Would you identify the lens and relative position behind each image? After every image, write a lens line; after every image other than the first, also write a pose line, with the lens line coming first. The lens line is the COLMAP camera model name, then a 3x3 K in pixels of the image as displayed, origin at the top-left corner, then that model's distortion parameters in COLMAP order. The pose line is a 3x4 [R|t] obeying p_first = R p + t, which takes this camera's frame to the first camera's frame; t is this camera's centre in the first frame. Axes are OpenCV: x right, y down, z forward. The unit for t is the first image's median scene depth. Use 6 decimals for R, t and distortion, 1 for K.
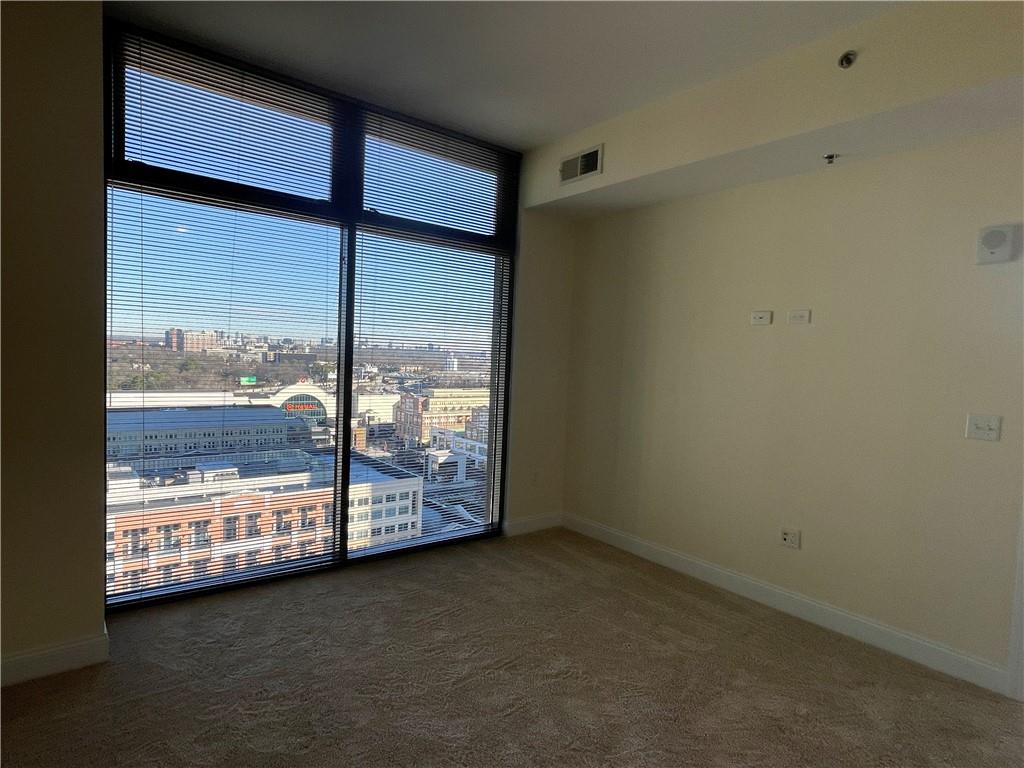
lens RADIAL K [[569.4, 0, 515.5], [0, 569.4, 386.4], [0, 0, 1]] dist [-0.004669, 0.003628]
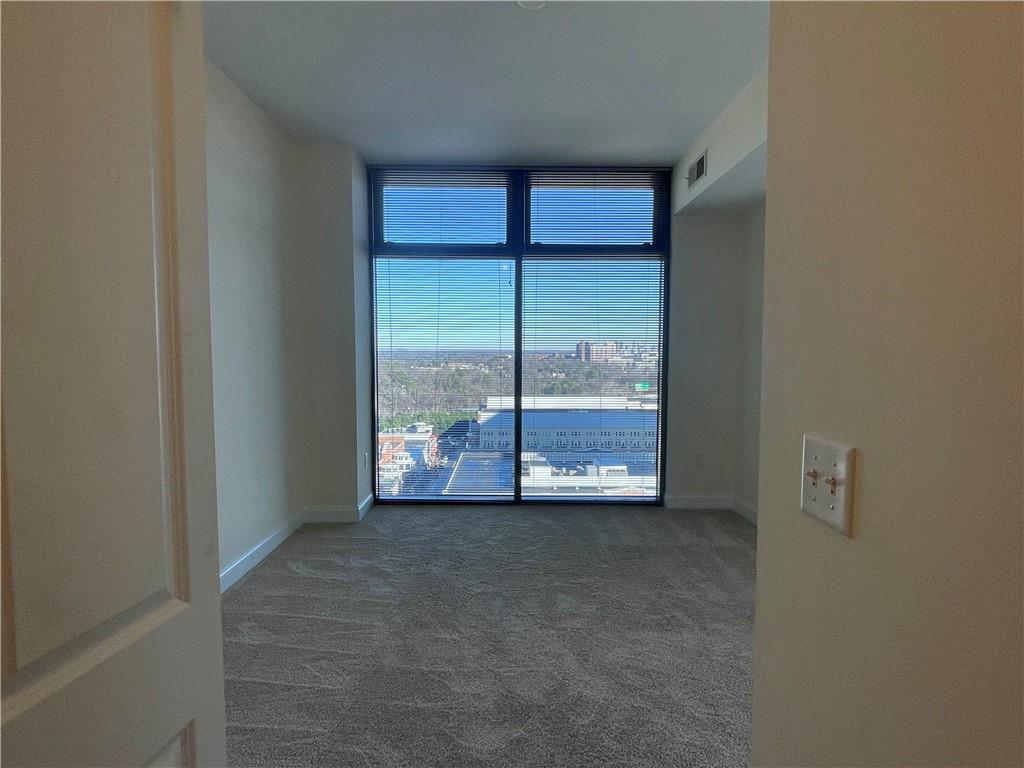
lens RADIAL K [[569.4, 0, 510.8], [0, 569.4, 392.1], [0, 0, 1]] dist [-0.004669, 0.003628]
pose [[0.786251, 0.002639, -0.617902, 0.451741], [-0.002756, 0.999996, 0.000765, 0.035175], [0.617902, 0.001102, 0.786255, -0.079714]]
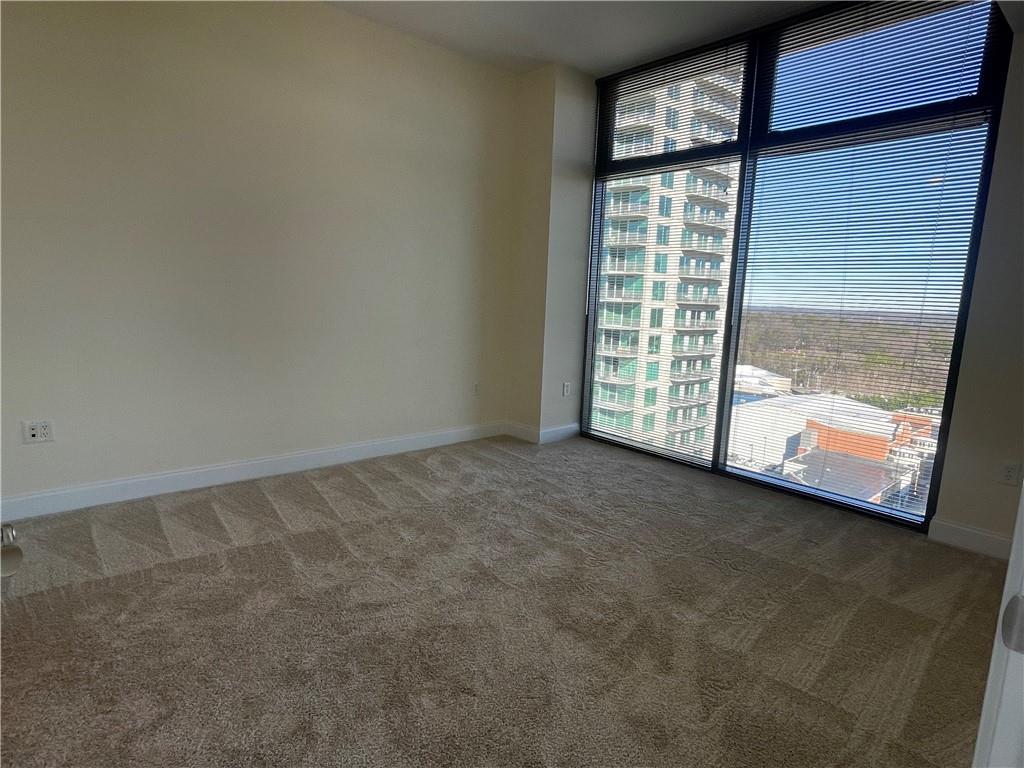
lens RADIAL K [[569.4, 0, 515.6], [0, 569.4, 391.9], [0, 0, 1]] dist [-0.004669, 0.003628]
pose [[0.047893, 0.122749, -0.991281, 0.646450], [-0.093074, 0.988651, 0.117926, 0.053559], [0.994507, 0.086615, 0.058774, 0.454072]]
